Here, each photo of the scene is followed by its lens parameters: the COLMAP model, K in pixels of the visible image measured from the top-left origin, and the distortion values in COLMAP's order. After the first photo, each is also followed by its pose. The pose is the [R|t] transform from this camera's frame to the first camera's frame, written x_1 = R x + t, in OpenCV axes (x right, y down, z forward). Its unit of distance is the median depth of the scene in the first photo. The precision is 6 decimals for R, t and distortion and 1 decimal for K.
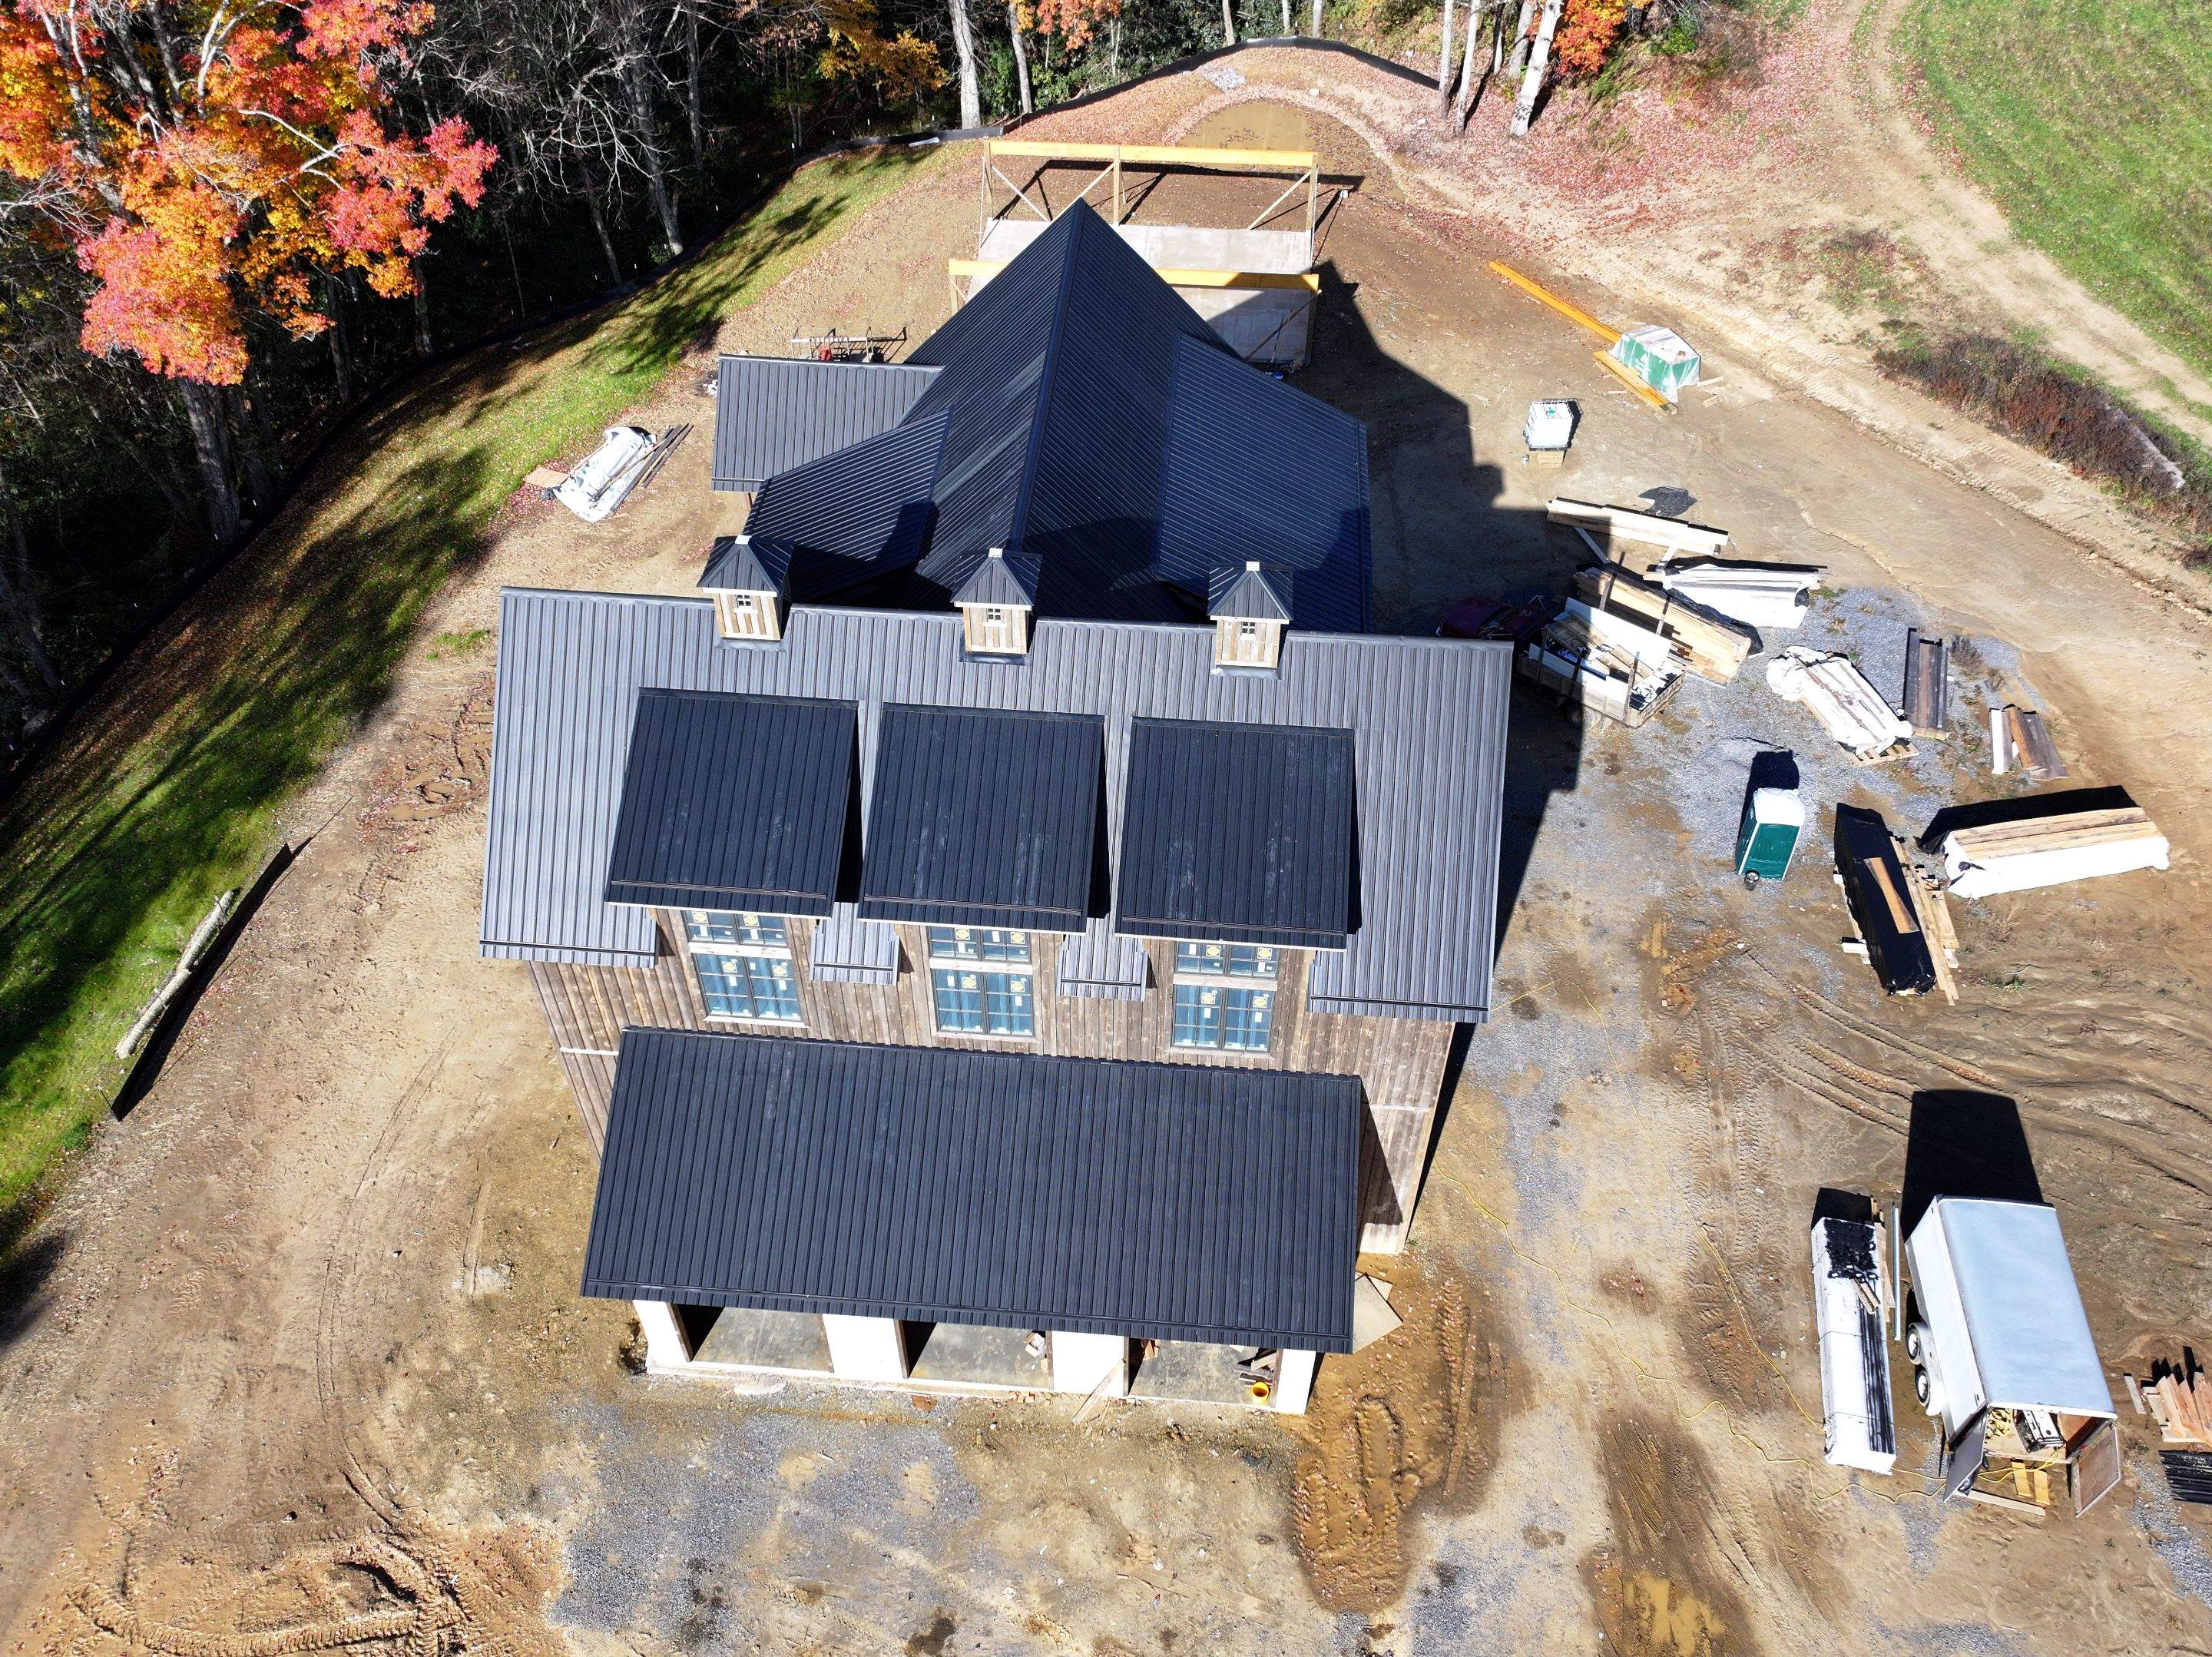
lens RADIAL K [[1788.8, 0, 1106.0], [0, 1788.8, 828.5], [0, 0, 1]] dist [0.002740, 0.000217]
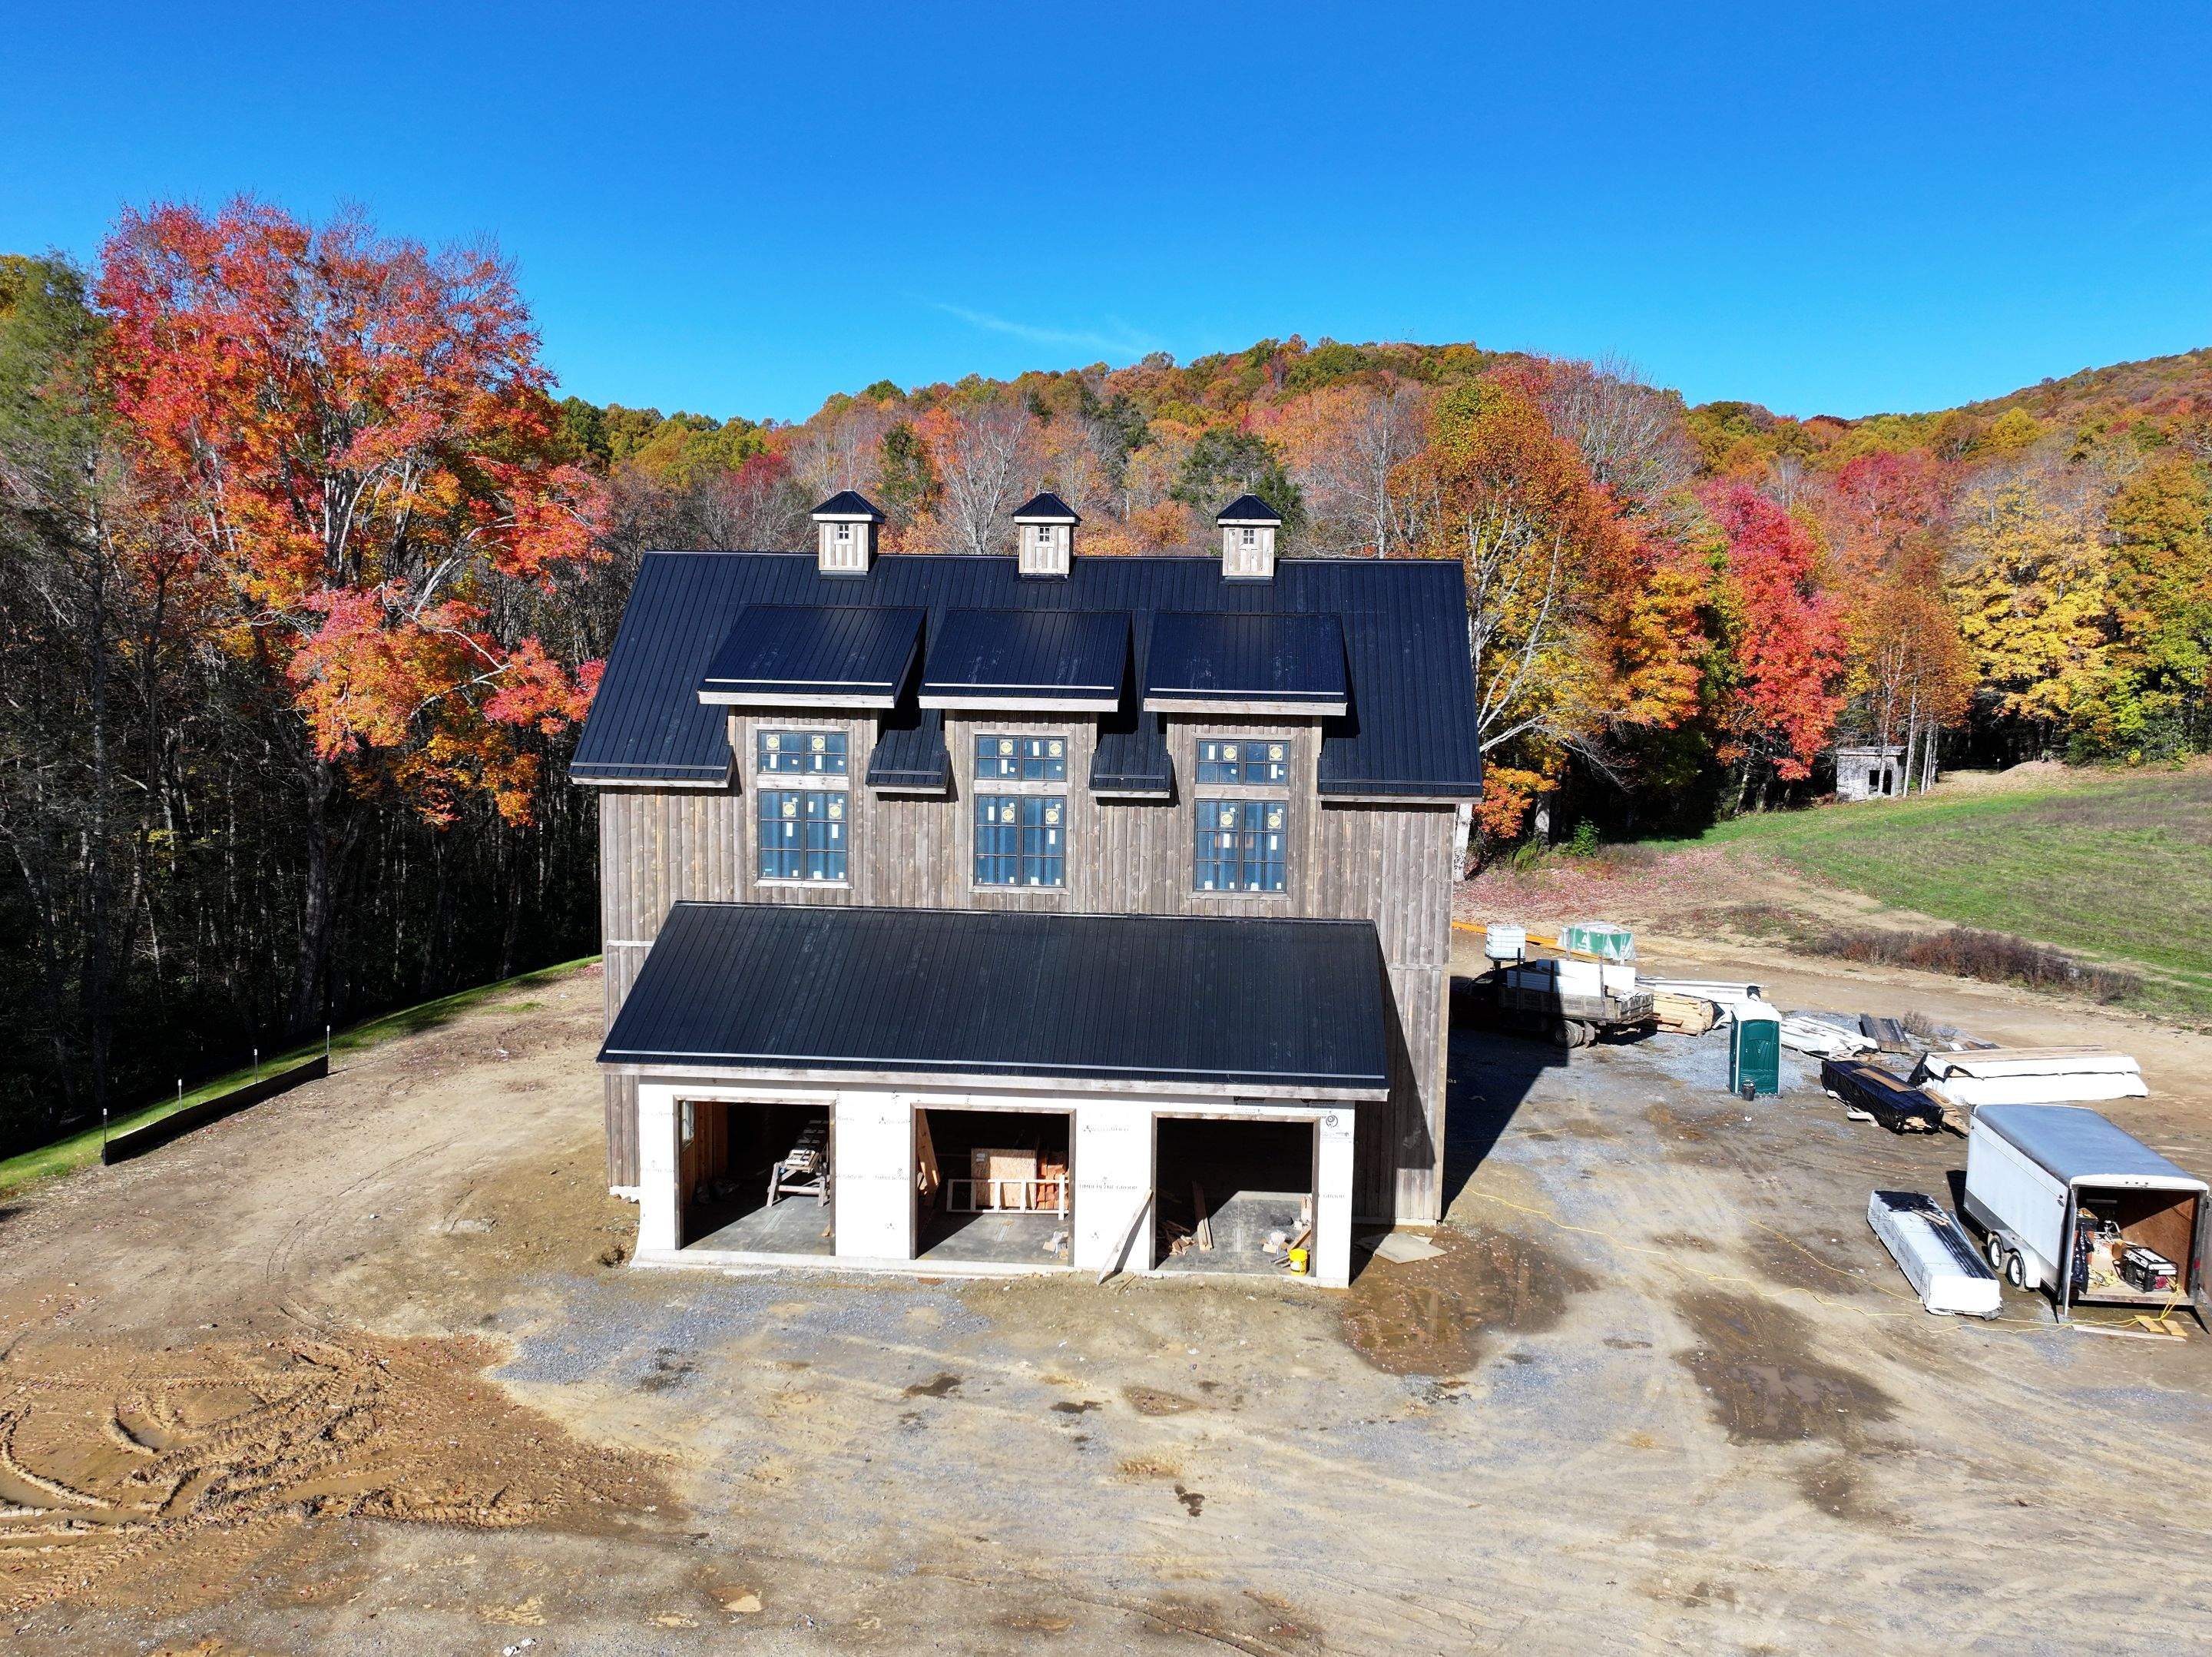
lens RADIAL K [[1778.5, 0, 1106.0], [0, 1778.5, 828.5], [0, 0, 1]] dist [0.006350, -0.004089]
pose [[0.999885, 0.013853, 0.006147, -0.022600], [-0.006703, 0.768016, -0.640396, 0.770170], [-0.013593, 0.640281, 0.768021, 0.165236]]
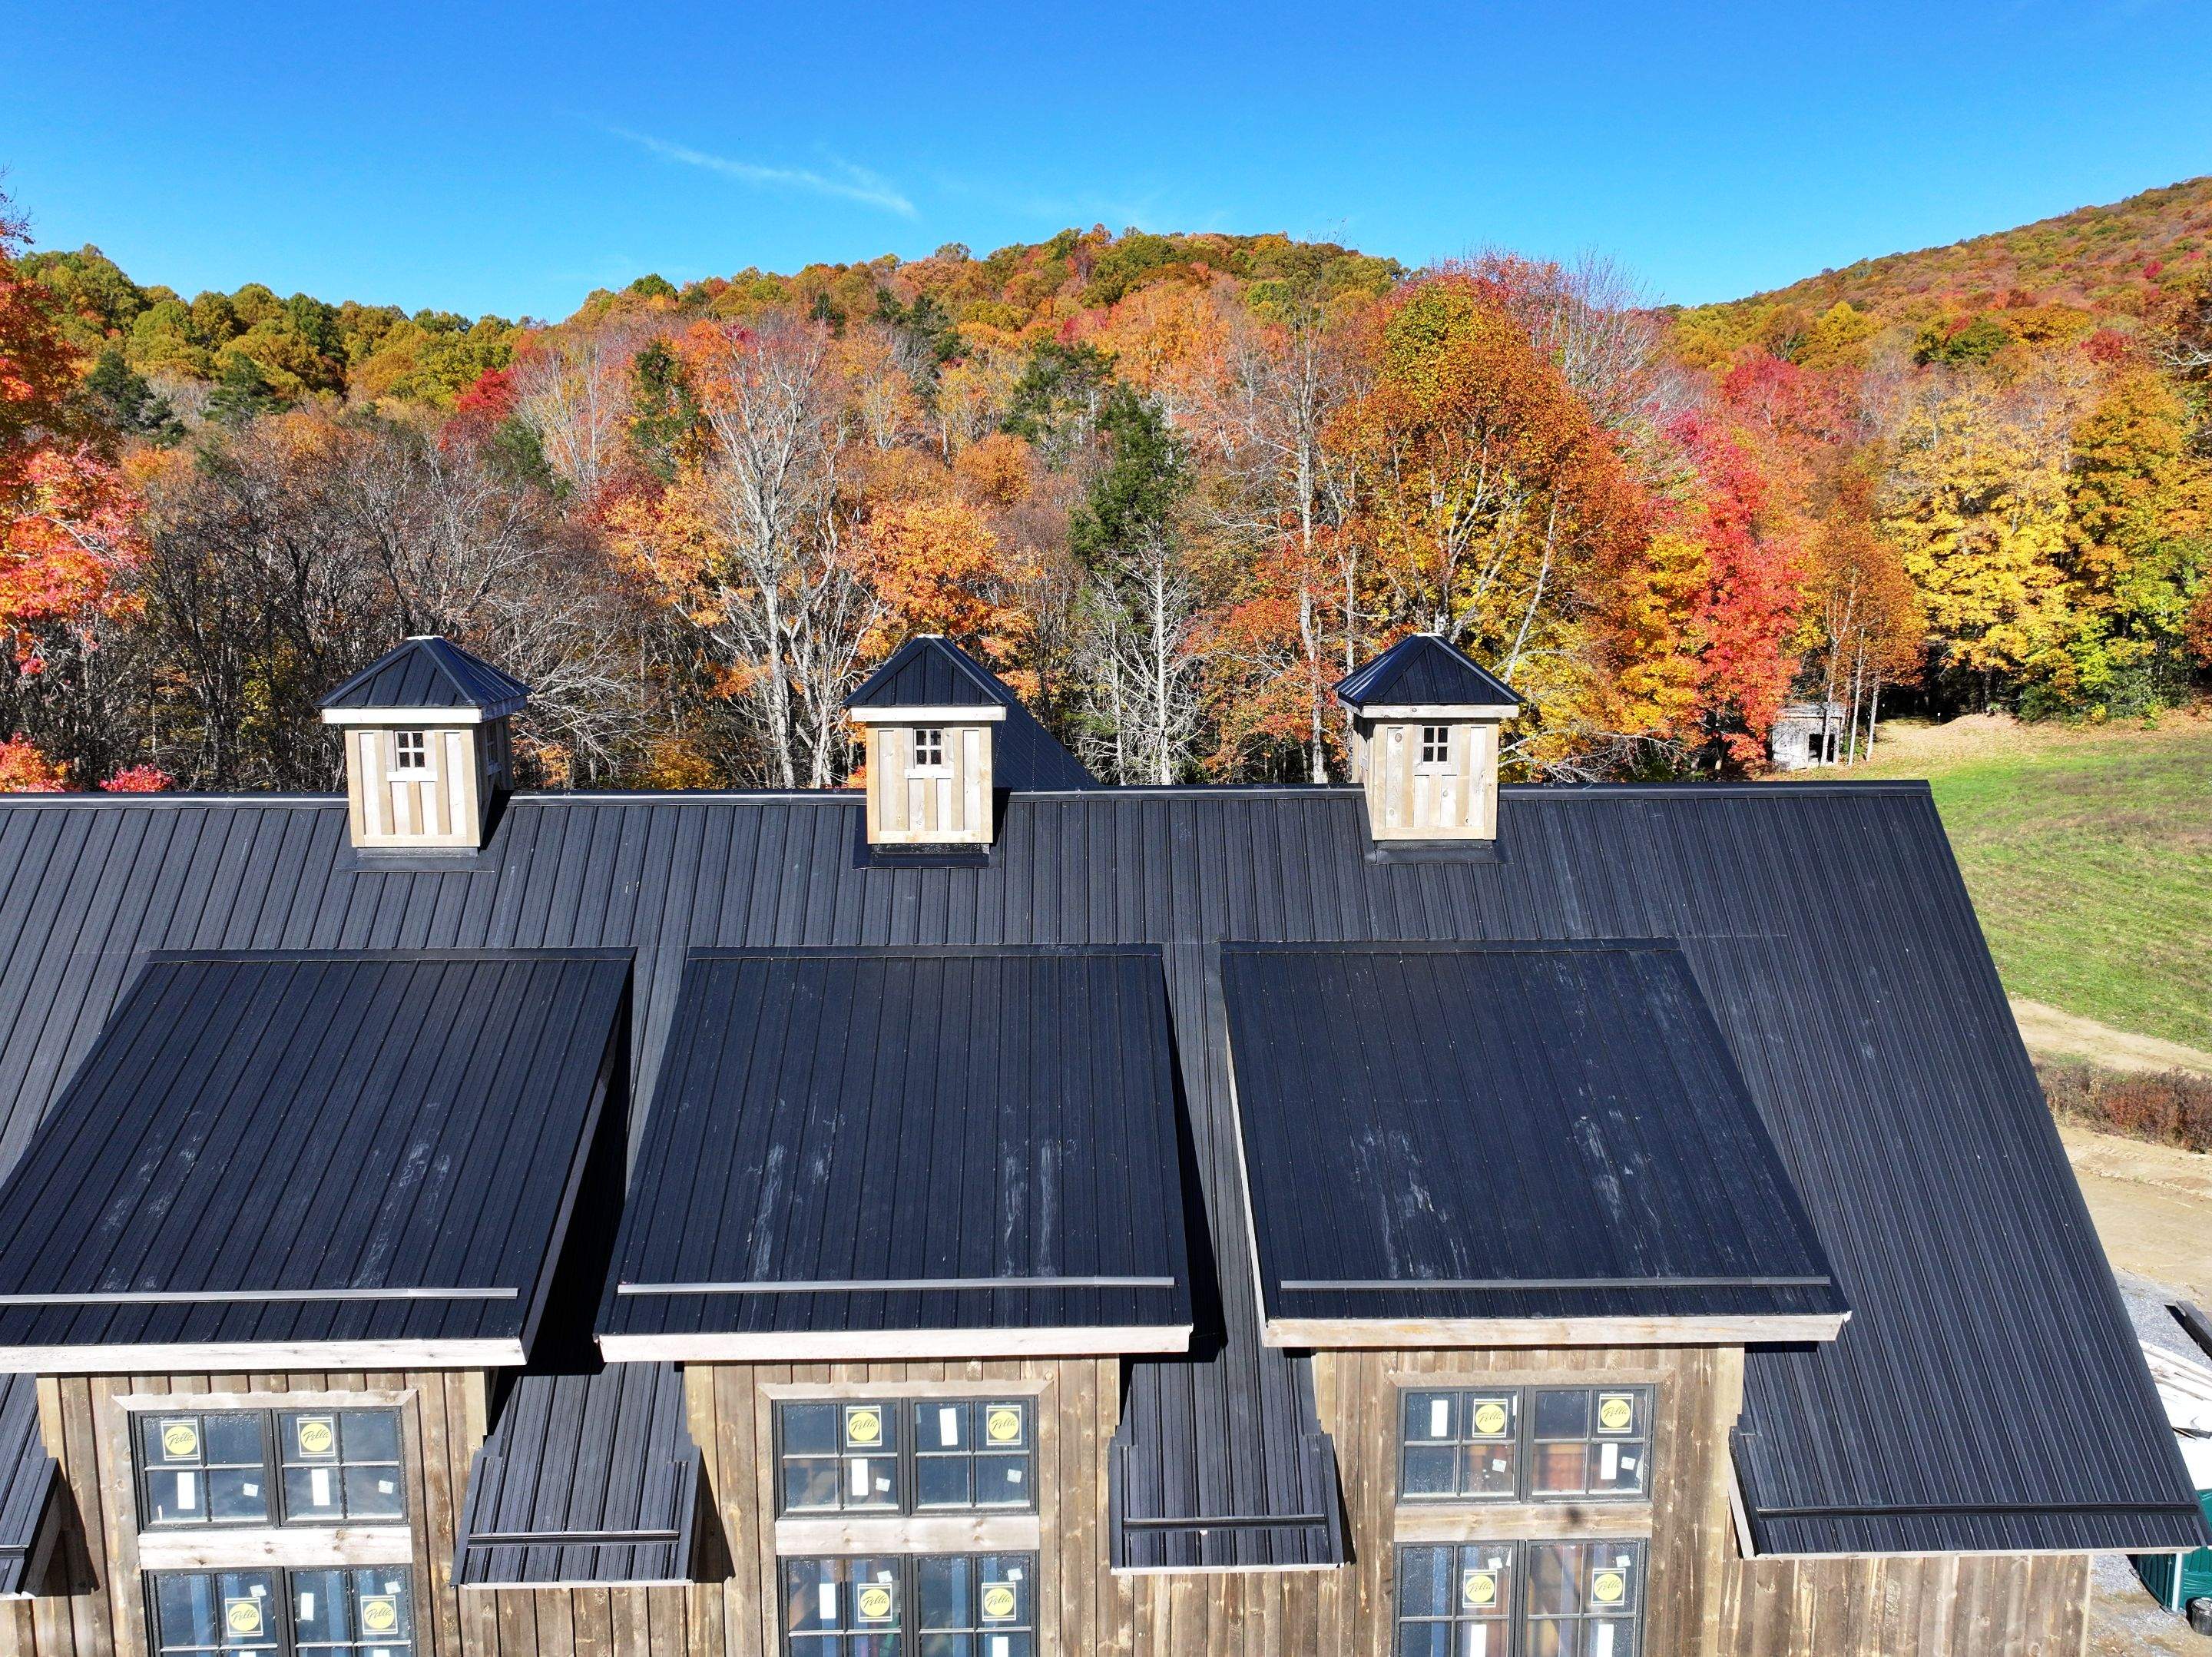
lens RADIAL K [[1784.2, 0, 1106.0], [0, 1784.2, 828.5], [0, 0, 1]] dist [0.002949, -0.000166]
pose [[0.993034, -0.021967, 0.115763, -0.066187], [0.086737, 0.801259, -0.591997, 0.181987], [-0.079752, 0.597914, 0.797583, 0.568493]]
